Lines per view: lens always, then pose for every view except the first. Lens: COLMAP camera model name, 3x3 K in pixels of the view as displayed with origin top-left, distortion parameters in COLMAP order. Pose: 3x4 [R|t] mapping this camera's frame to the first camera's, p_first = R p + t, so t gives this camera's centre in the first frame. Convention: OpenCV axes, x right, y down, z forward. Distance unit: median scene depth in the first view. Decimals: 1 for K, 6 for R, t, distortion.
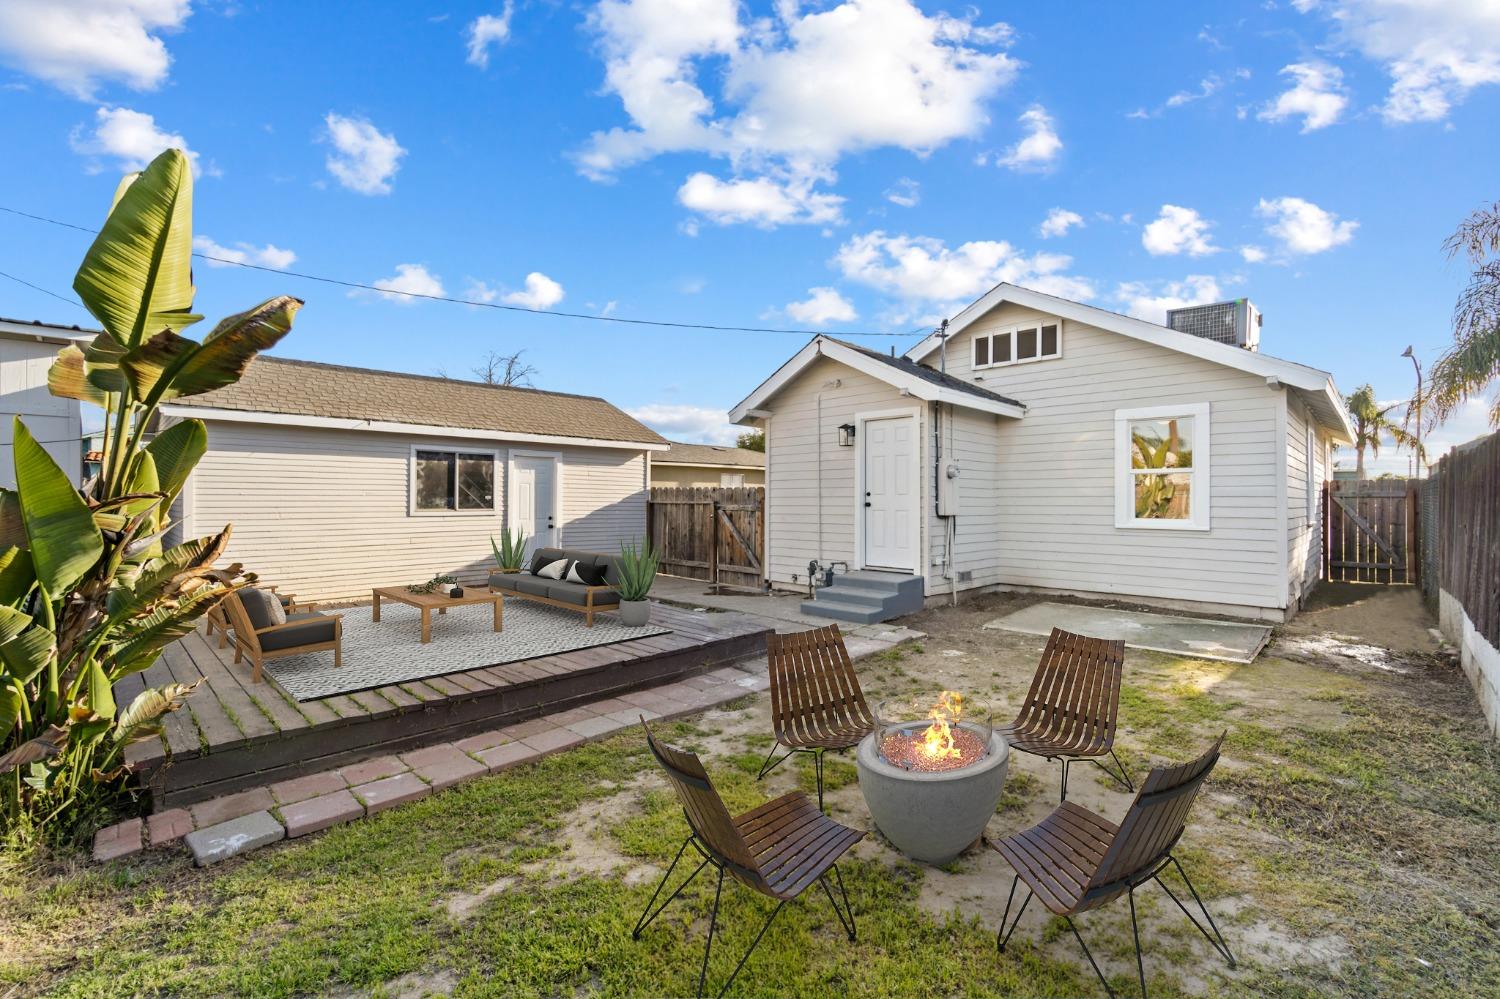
lens RADIAL K [[641.5, 0, 756.0], [0, 641.5, 497.7], [0, 0, 1]] dist [-0.002208, -0.000010]
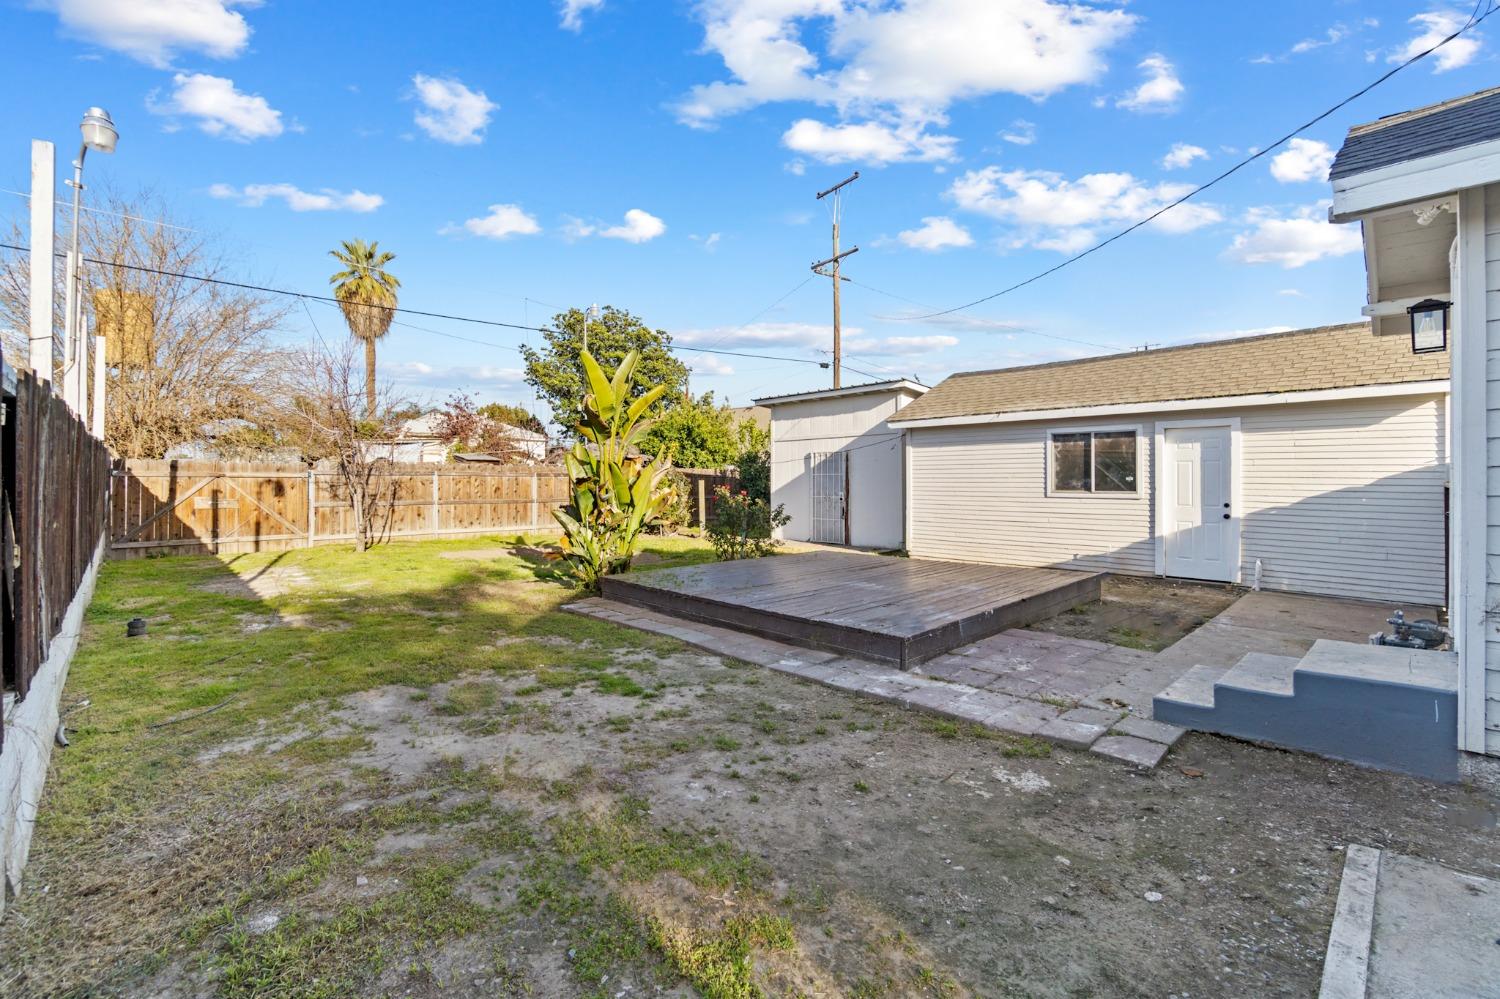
lens RADIAL K [[663.6, 0, 749.8], [0, 663.6, 480.2], [0, 0, 1]] dist [0.001276, 0.000253]
pose [[-0.042143, -0.005521, -0.999096, 0.548107], [0.001188, 0.999984, -0.005576, 0.006445], [0.999111, -0.001421, -0.042136, 0.531251]]
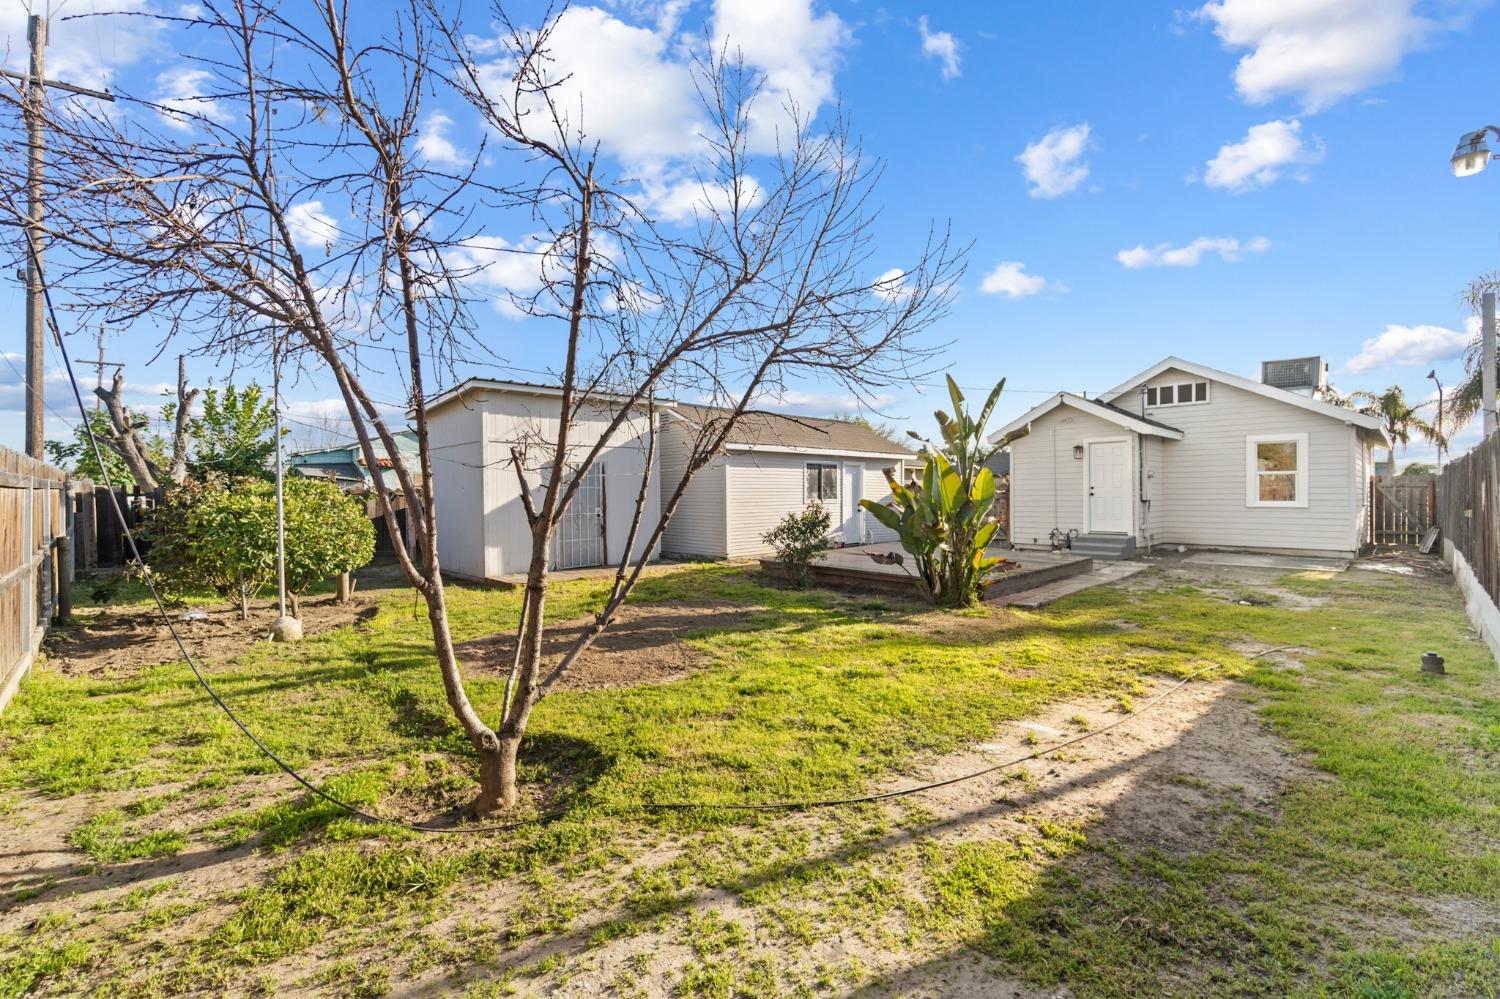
lens RADIAL K [[641.5, 0, 756.0], [0, 641.5, 497.7], [0, 0, 1]] dist [-0.002208, -0.000010]
pose [[0.999710, -0.008693, -0.022437, -0.602873], [0.008849, 0.999937, 0.006900, 0.000688], [0.022375, -0.007097, 0.999724, -0.615495]]
